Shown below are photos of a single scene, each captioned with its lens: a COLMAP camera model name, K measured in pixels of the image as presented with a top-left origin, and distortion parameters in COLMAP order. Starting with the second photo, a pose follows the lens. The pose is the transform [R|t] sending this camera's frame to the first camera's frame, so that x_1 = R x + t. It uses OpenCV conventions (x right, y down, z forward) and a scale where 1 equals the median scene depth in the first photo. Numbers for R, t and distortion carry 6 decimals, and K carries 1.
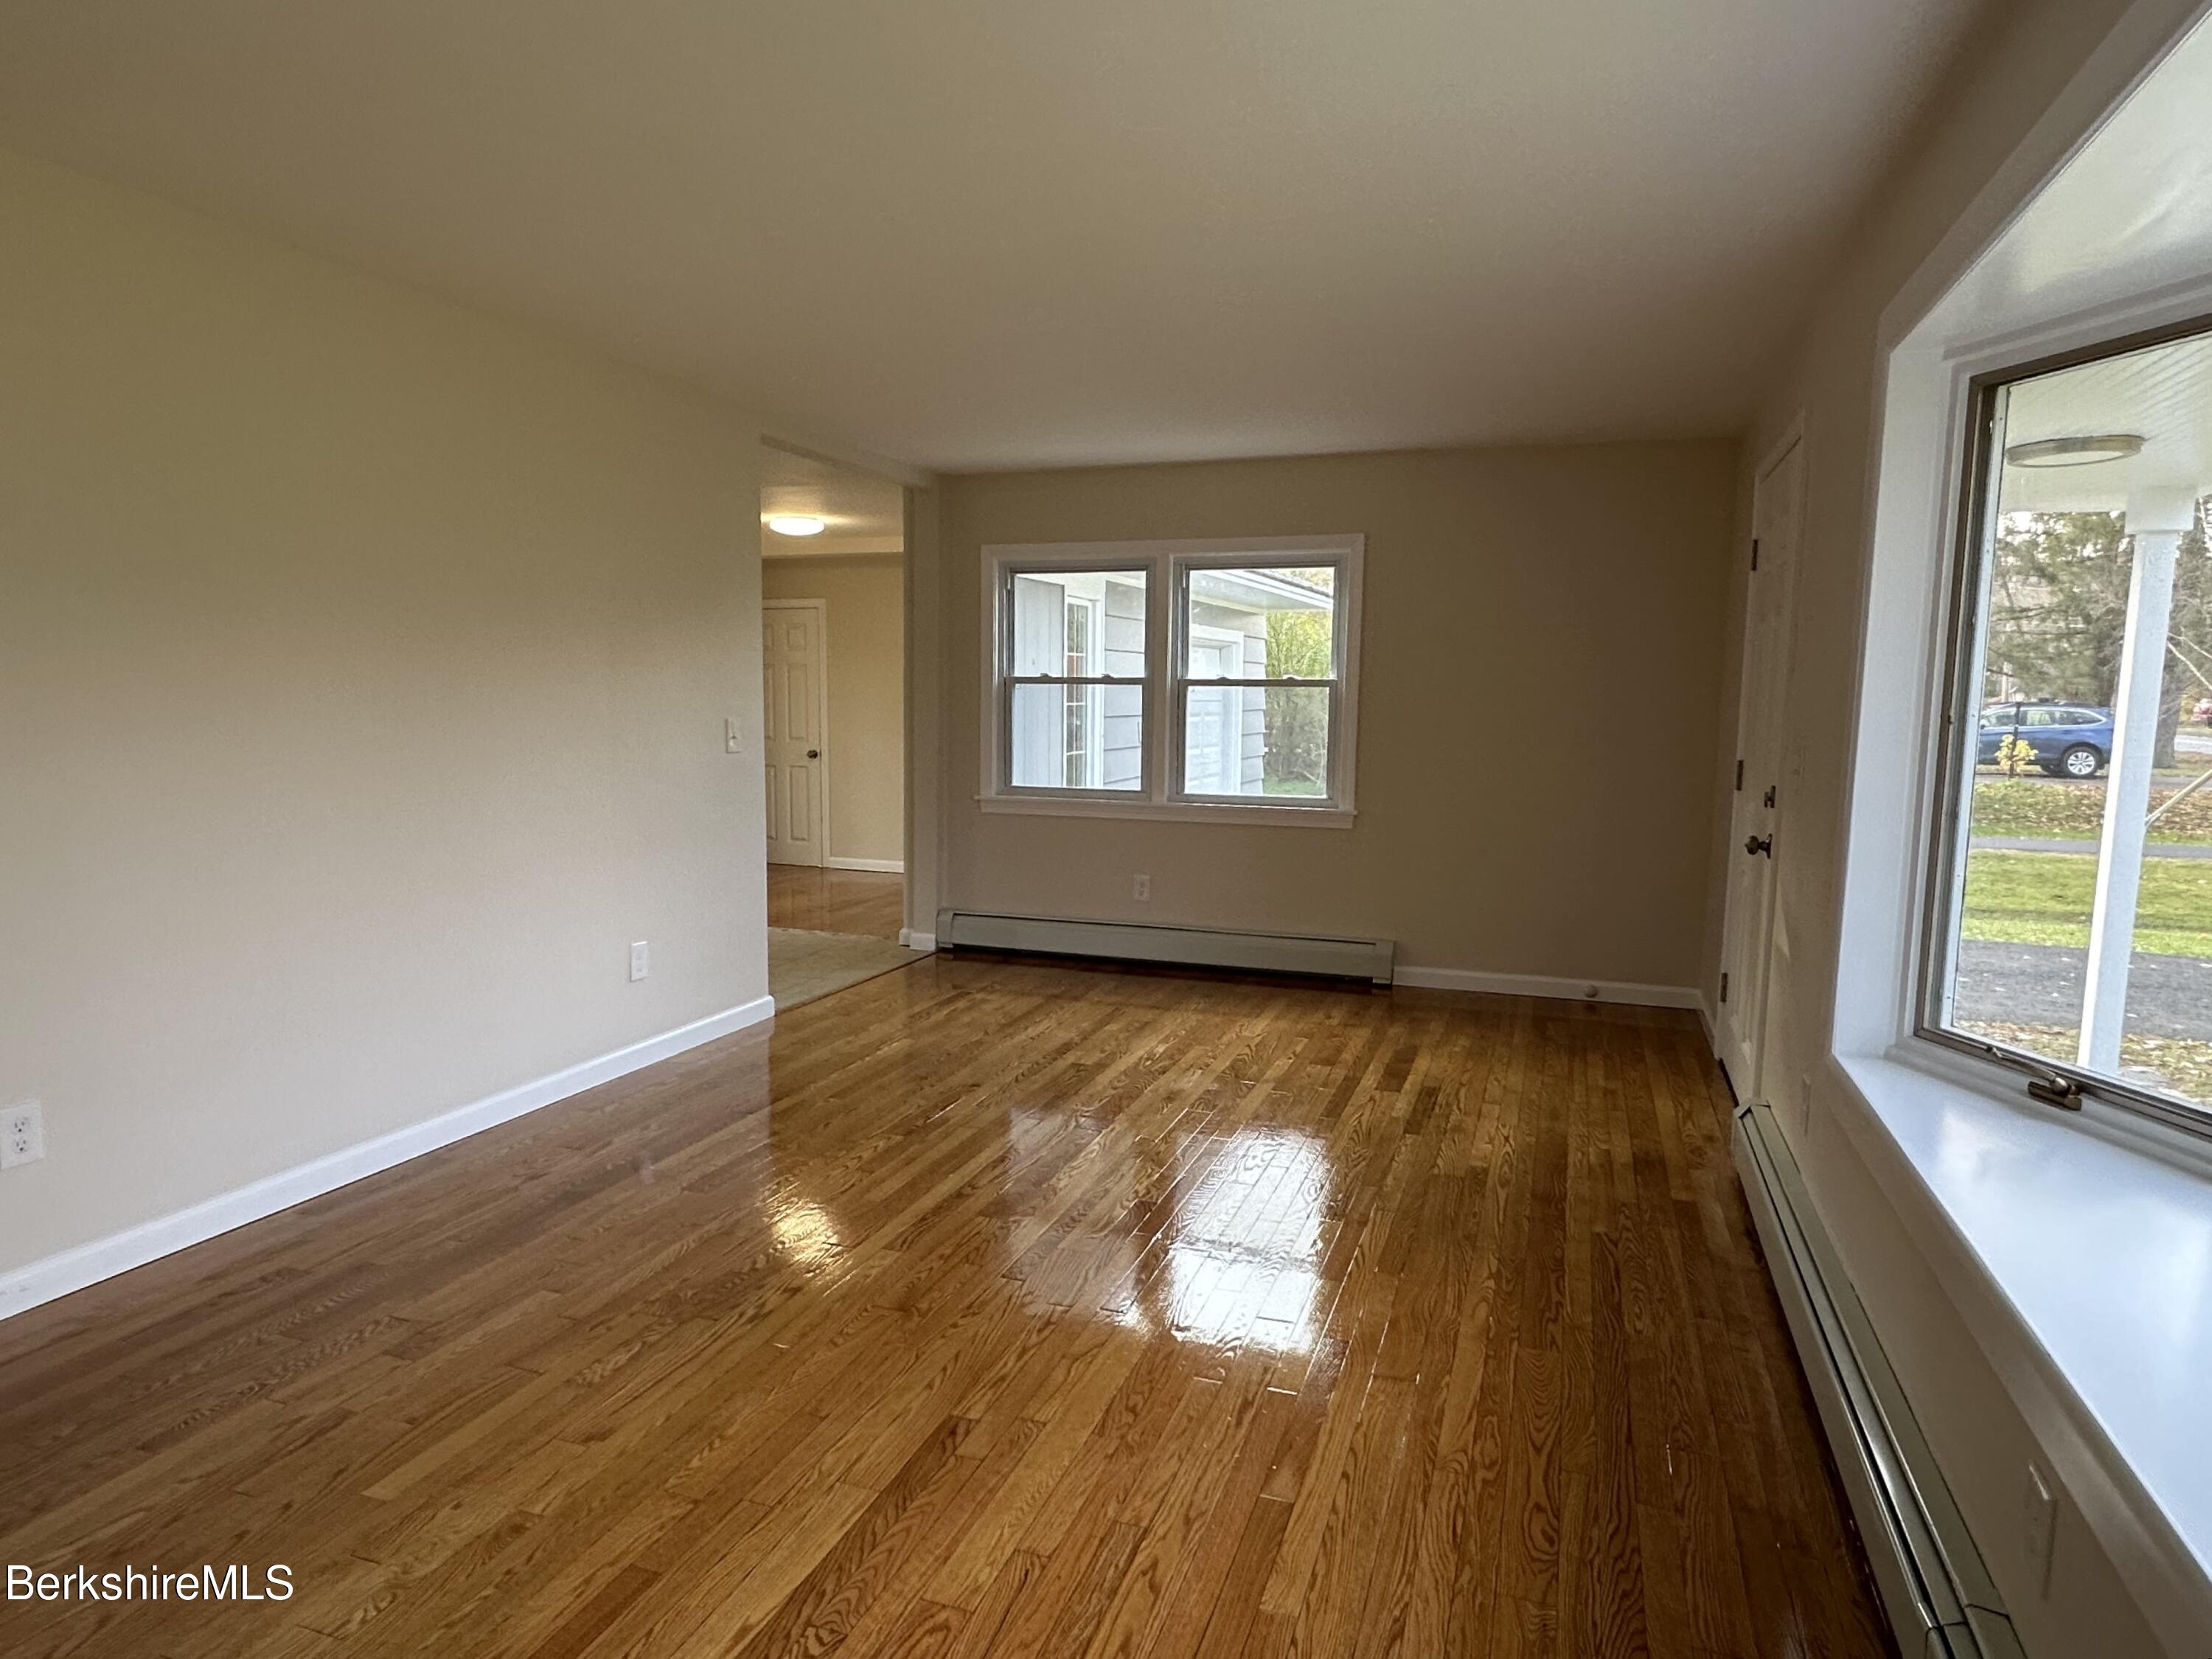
lens RADIAL K [[1323.4, 0, 1102.5], [0, 1323.4, 841.4], [0, 0, 1]] dist [0.003577, 0.001196]
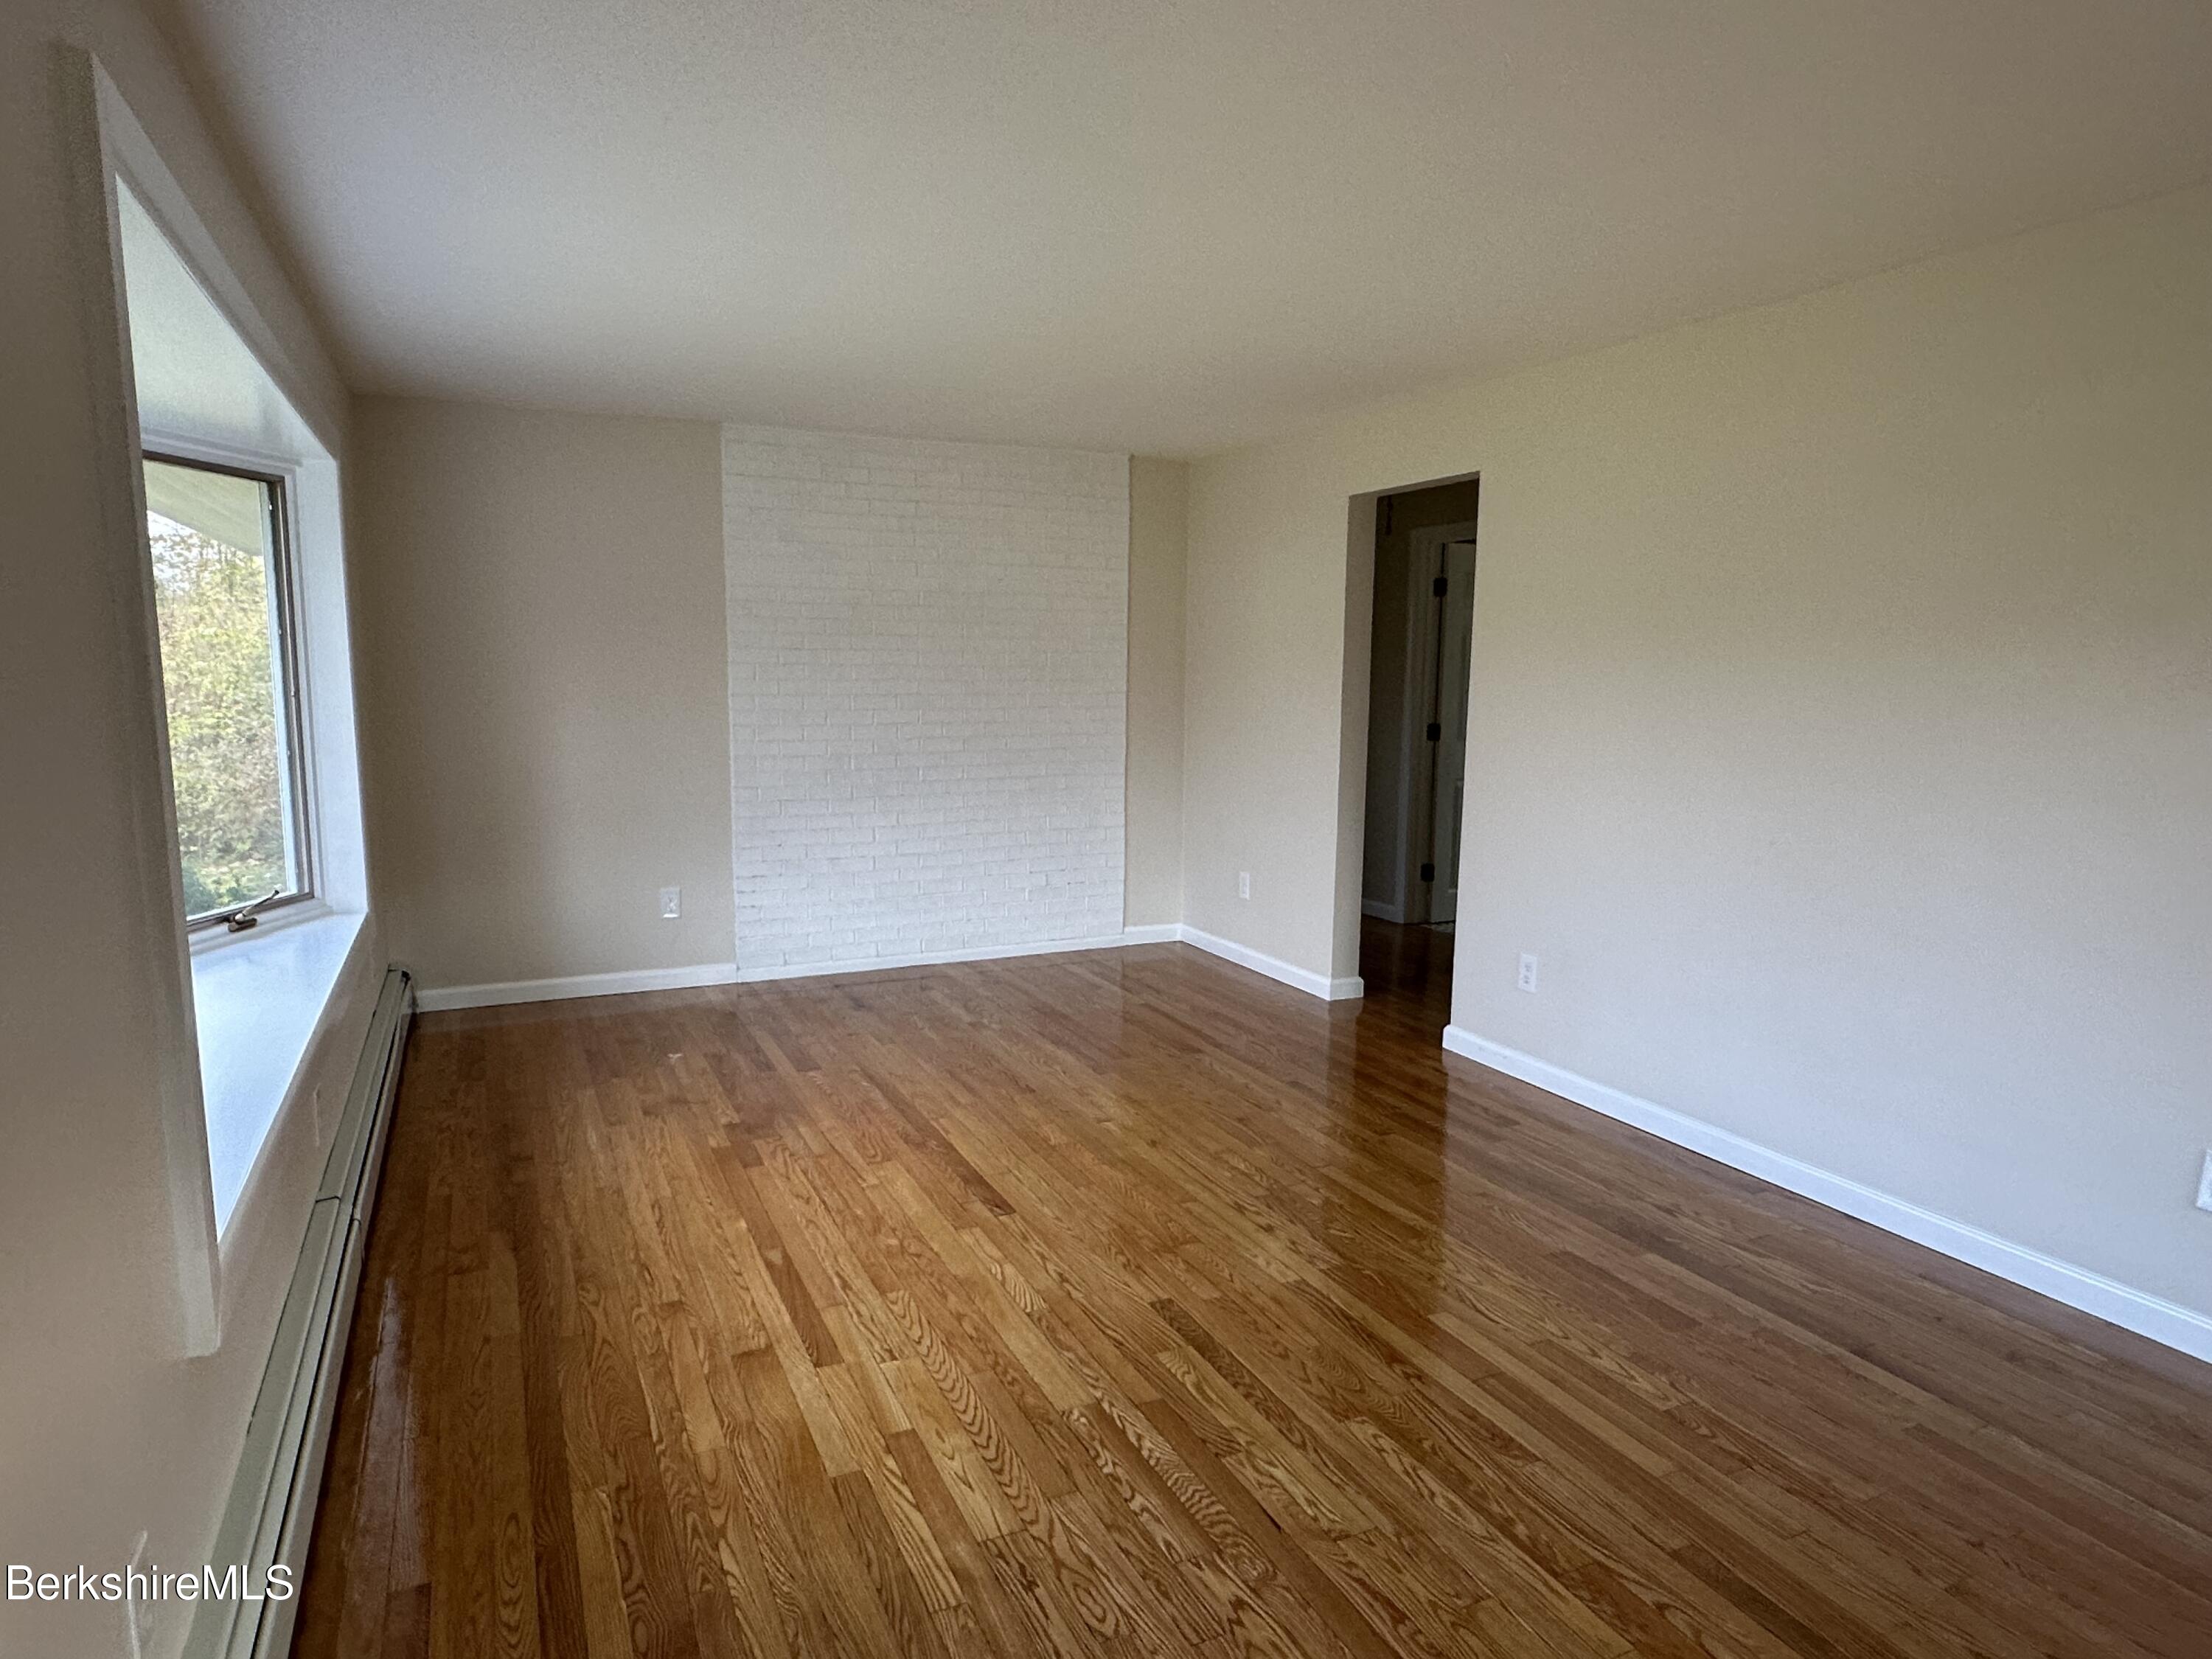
lens RADIAL K [[1312.5, 0, 1080.8], [0, 1312.5, 845.6], [0, 0, 1]] dist [-0.001743, -0.001937]
pose [[-0.718102, 0.077190, -0.691644, 0.403636], [-0.099163, 0.972340, 0.211473, -0.128577], [0.688837, 0.220445, -0.690585, 1.012711]]
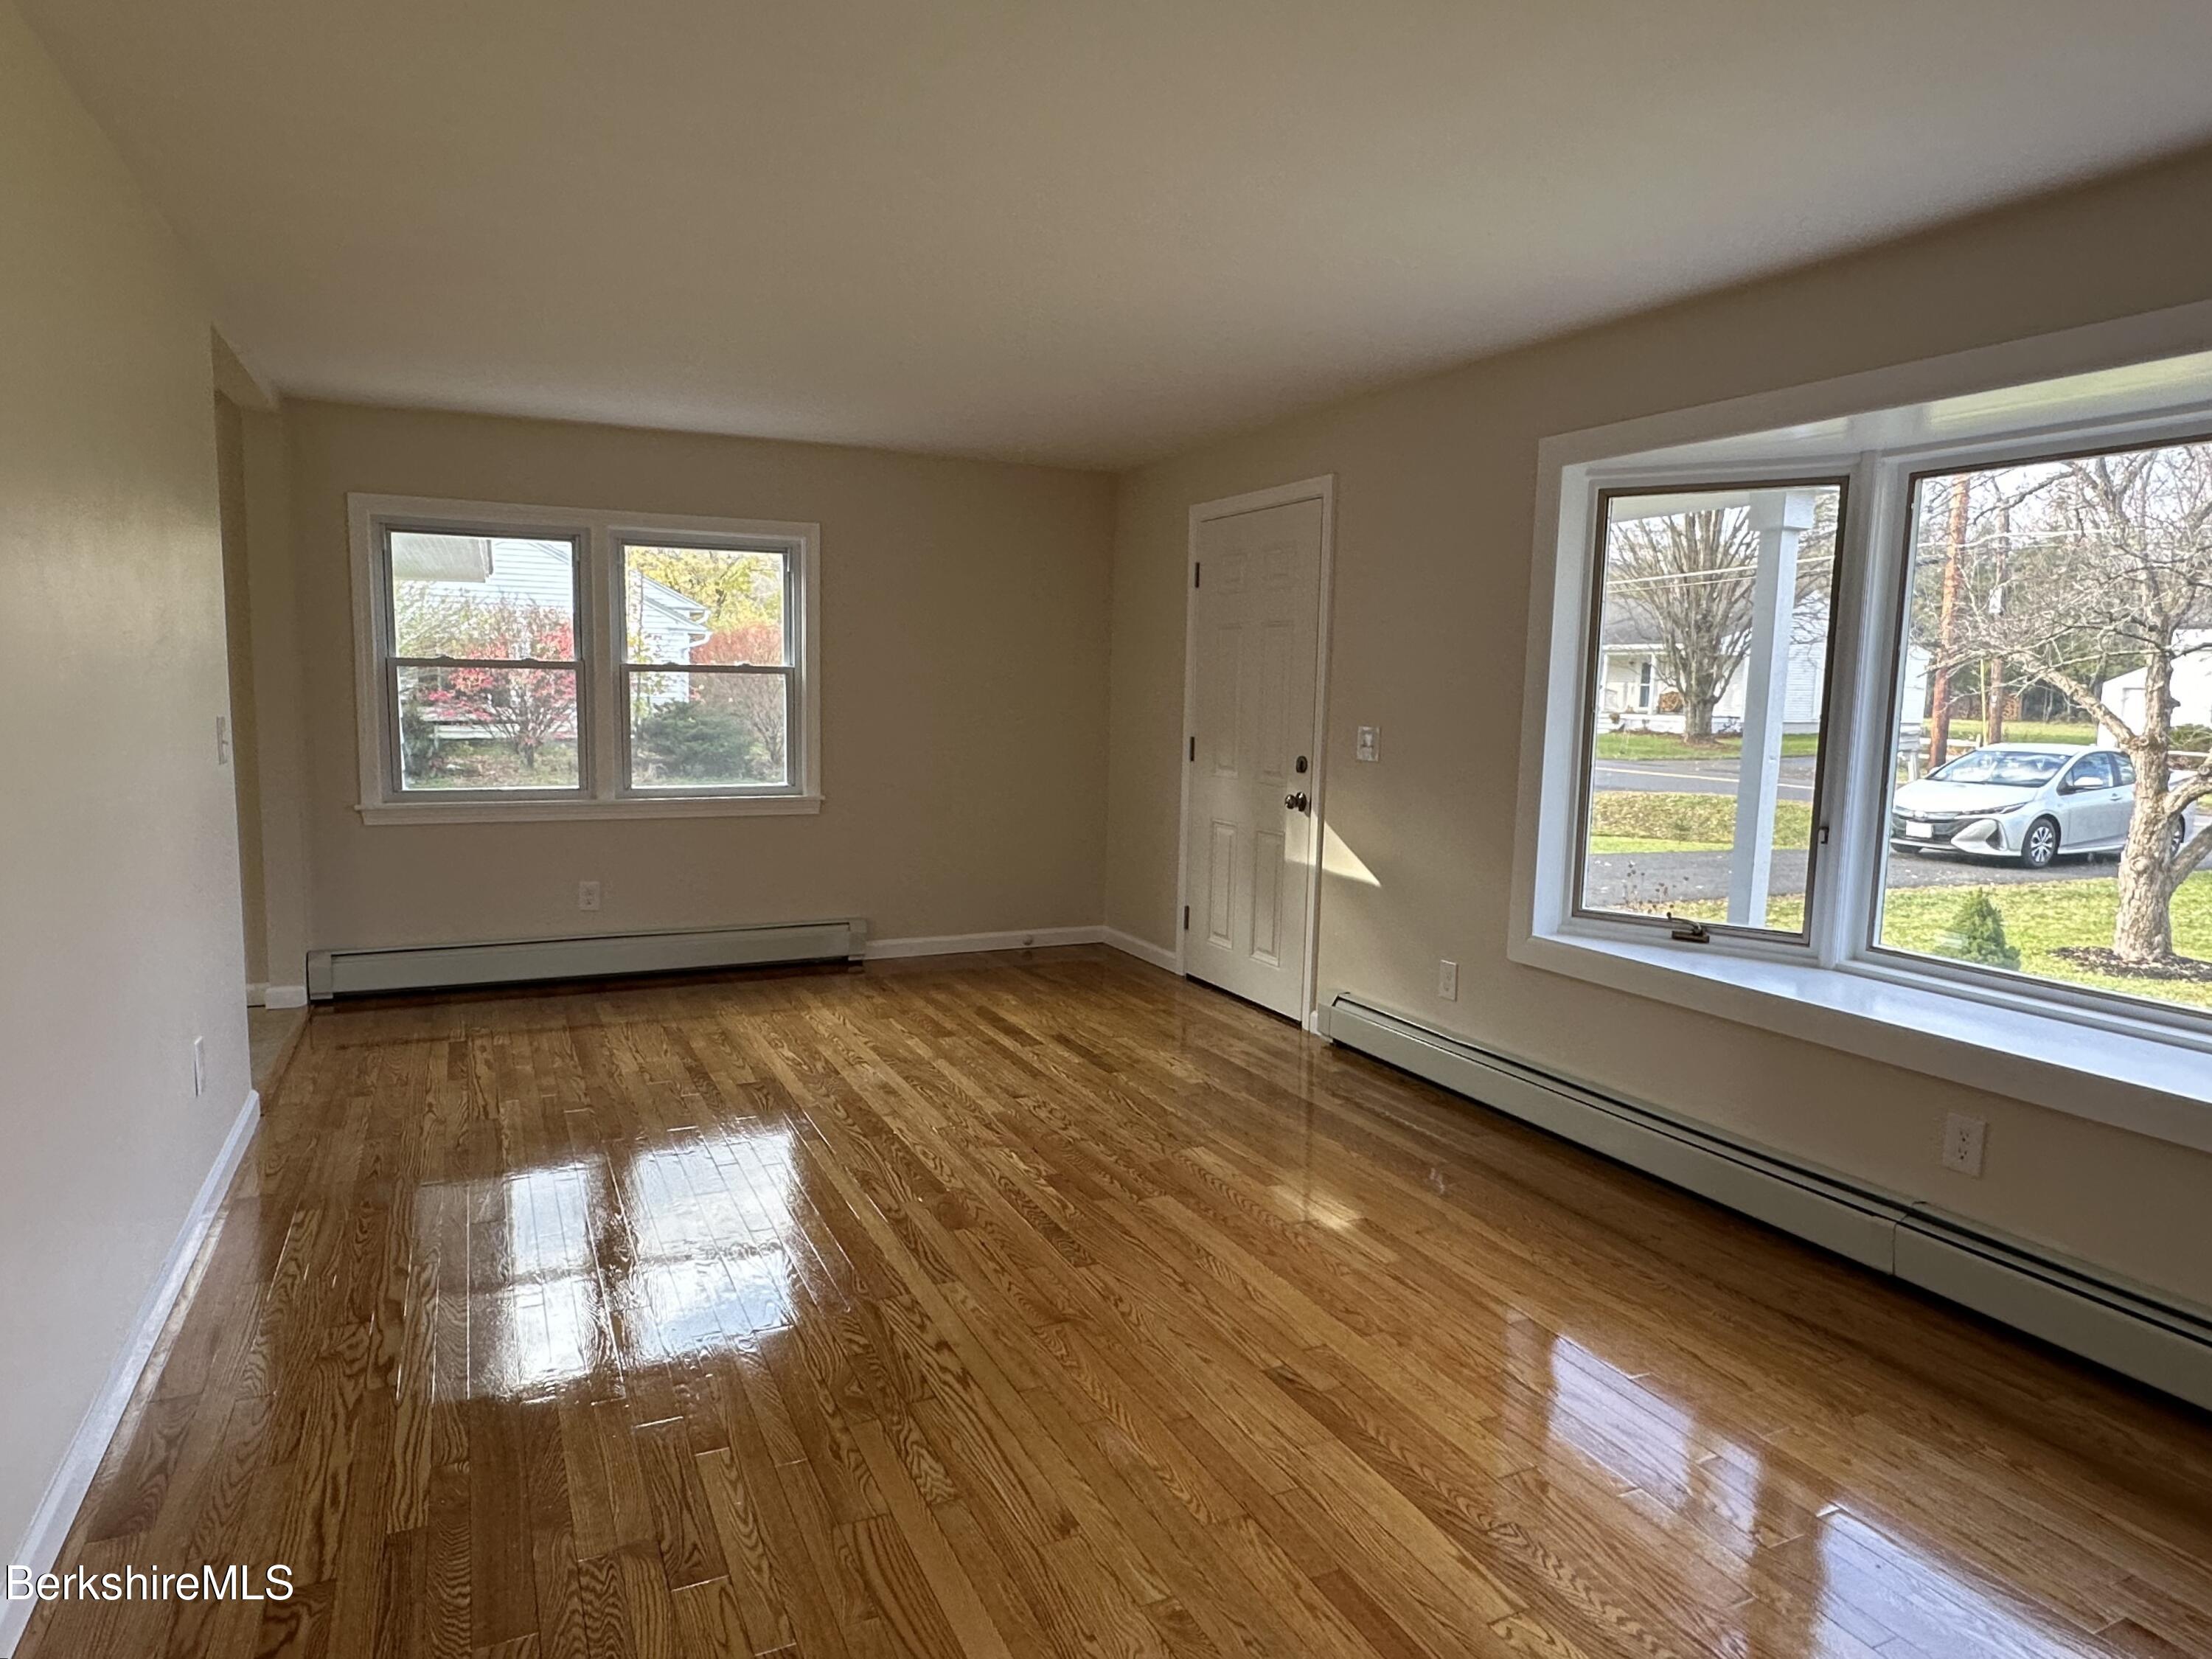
lens RADIAL K [[1312.5, 0, 1080.8], [0, 1312.5, 845.6], [0, 0, 1]] dist [-0.001743, -0.001937]
pose [[0.717093, -0.083156, 0.691999, -0.484544], [0.068849, 0.996453, 0.048396, -0.026905], [-0.693569, 0.012939, 0.720274, 0.175784]]
